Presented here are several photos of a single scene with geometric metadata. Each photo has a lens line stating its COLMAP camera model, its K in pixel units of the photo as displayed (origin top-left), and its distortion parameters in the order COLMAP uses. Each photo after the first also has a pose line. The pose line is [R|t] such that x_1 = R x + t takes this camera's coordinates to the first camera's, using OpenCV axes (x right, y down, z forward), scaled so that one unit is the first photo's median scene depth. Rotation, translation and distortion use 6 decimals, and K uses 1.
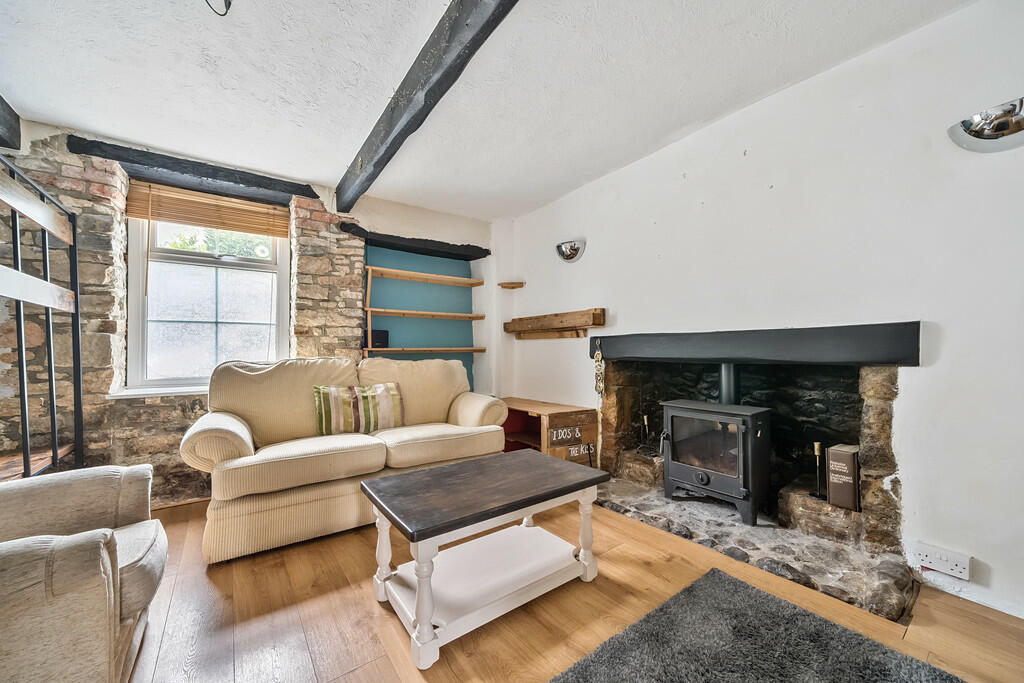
lens RADIAL K [[375.6, 0, 497.7], [0, 375.6, 345.6], [0, 0, 1]] dist [-0.001045, -0.000051]
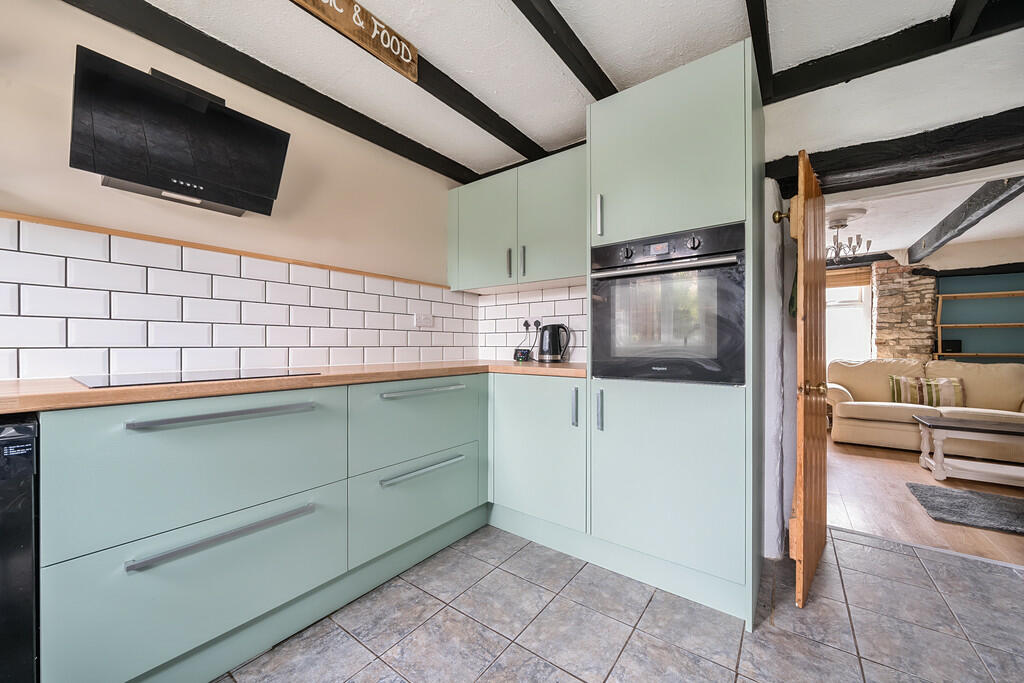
lens RADIAL K [[383.4, 0, 511.1], [0, 383.4, 346.1], [0, 0, 1]] dist [-0.001115, -0.000170]
pose [[0.318513, 0.007429, -0.947889, 0.565346], [0.007159, 0.999922, 0.010243, -0.051424], [0.947891, -0.010048, 0.318435, -1.092097]]
